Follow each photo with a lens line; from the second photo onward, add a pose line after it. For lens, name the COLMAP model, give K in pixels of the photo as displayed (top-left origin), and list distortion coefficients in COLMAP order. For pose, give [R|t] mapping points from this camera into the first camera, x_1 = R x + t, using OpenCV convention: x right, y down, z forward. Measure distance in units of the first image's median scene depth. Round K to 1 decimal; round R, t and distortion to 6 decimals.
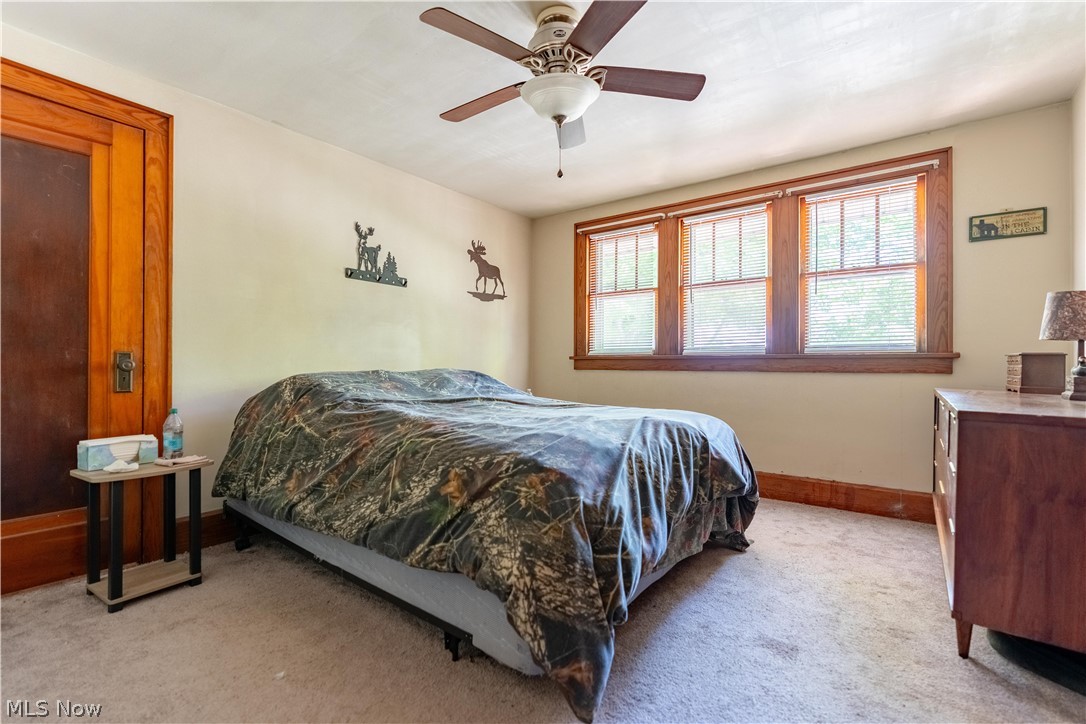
lens RADIAL K [[490.8, 0, 544.2], [0, 490.8, 361.4], [0, 0, 1]] dist [-0.001581, 0.000417]
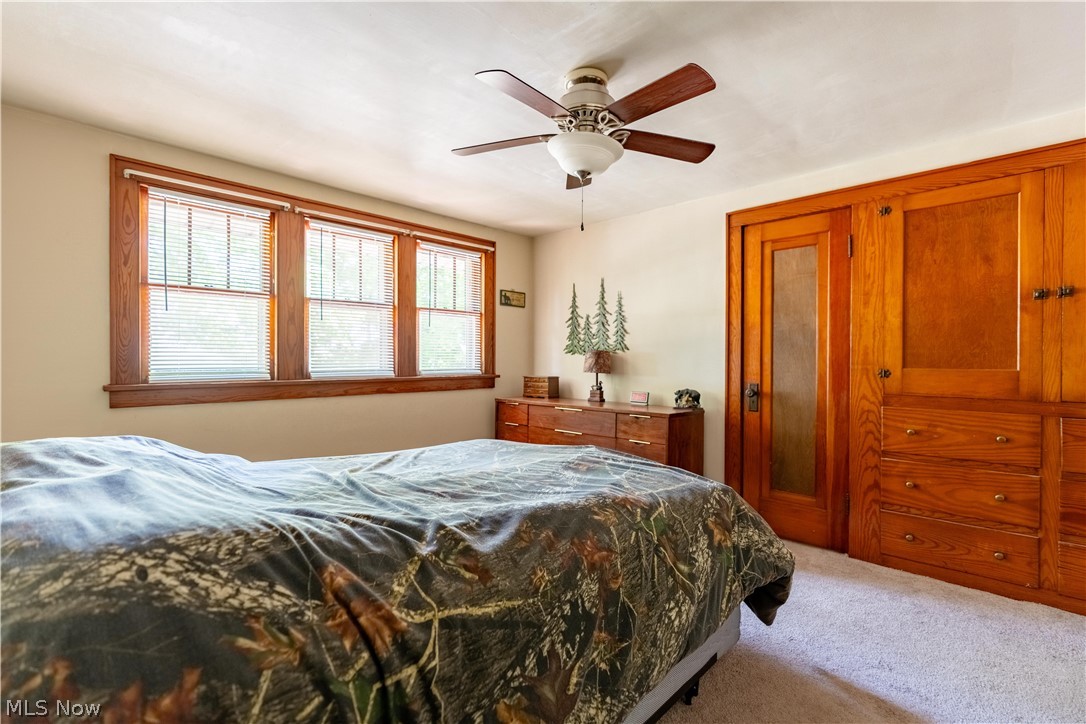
lens RADIAL K [[490.8, 0, 544.2], [0, 490.8, 361.4], [0, 0, 1]] dist [-0.001581, 0.000417]
pose [[0.108357, -0.008938, 0.994072, -0.503002], [-0.008833, 0.999911, 0.009953, -0.054227], [-0.994073, -0.009859, 0.108268, 0.481627]]
